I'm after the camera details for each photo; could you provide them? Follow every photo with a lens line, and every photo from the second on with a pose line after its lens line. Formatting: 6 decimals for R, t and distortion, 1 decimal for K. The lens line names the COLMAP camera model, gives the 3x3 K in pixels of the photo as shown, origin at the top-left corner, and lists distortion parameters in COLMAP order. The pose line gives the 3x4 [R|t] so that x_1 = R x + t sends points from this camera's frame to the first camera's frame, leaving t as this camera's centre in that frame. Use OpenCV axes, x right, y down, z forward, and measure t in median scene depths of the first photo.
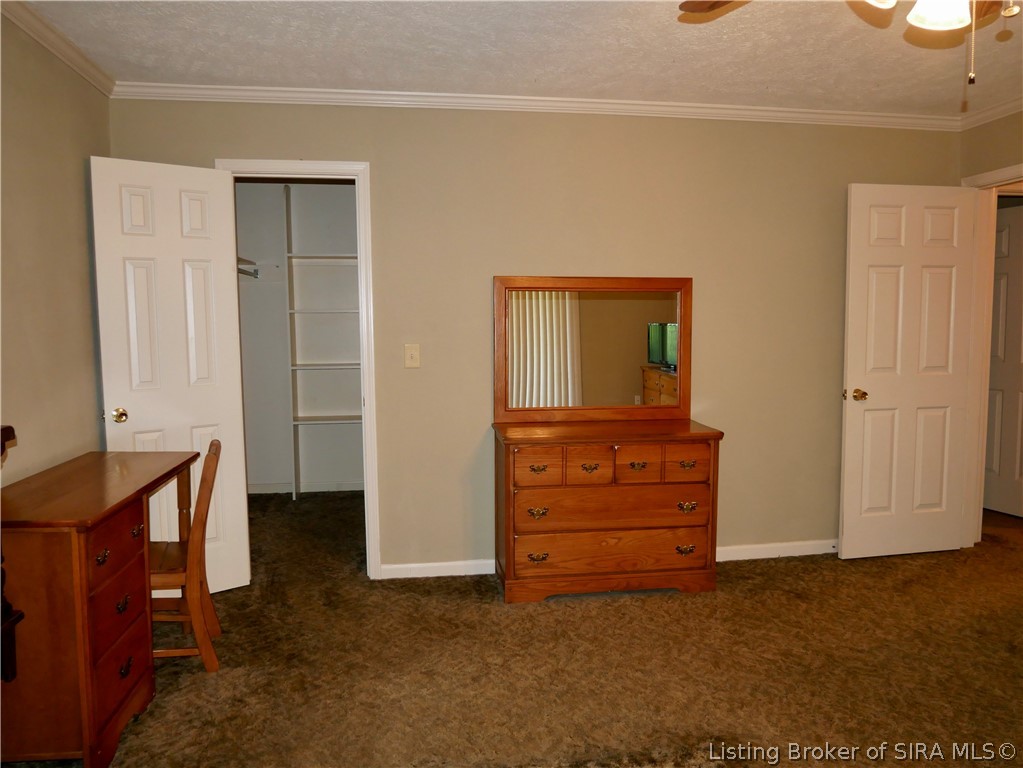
lens RADIAL K [[738.2, 0, 511.5], [0, 738.2, 384.0], [0, 0, 1]] dist [-0.052311, 0.021481]
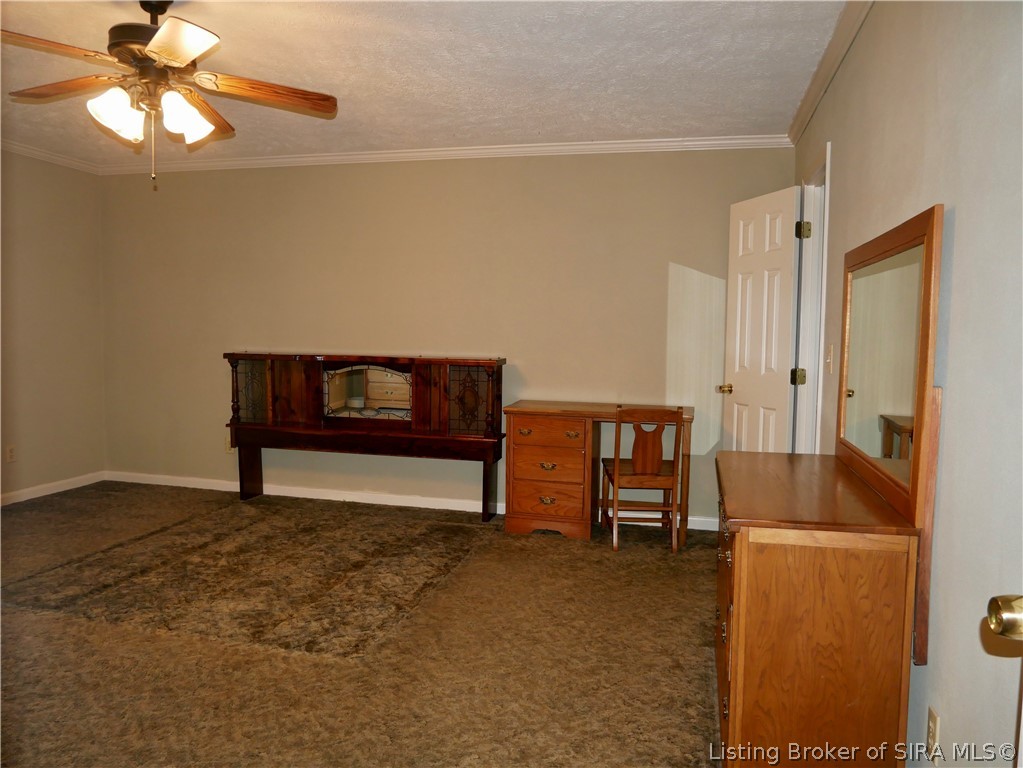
lens RADIAL K [[738.2, 0, 511.5], [0, 738.2, 384.0], [0, 0, 1]] dist [-0.052311, 0.021481]
pose [[-0.387337, 0.062166, -0.919840, 1.007528], [-0.092905, 0.990013, 0.106030, -0.082448], [0.917245, 0.126527, -0.377693, 1.292427]]
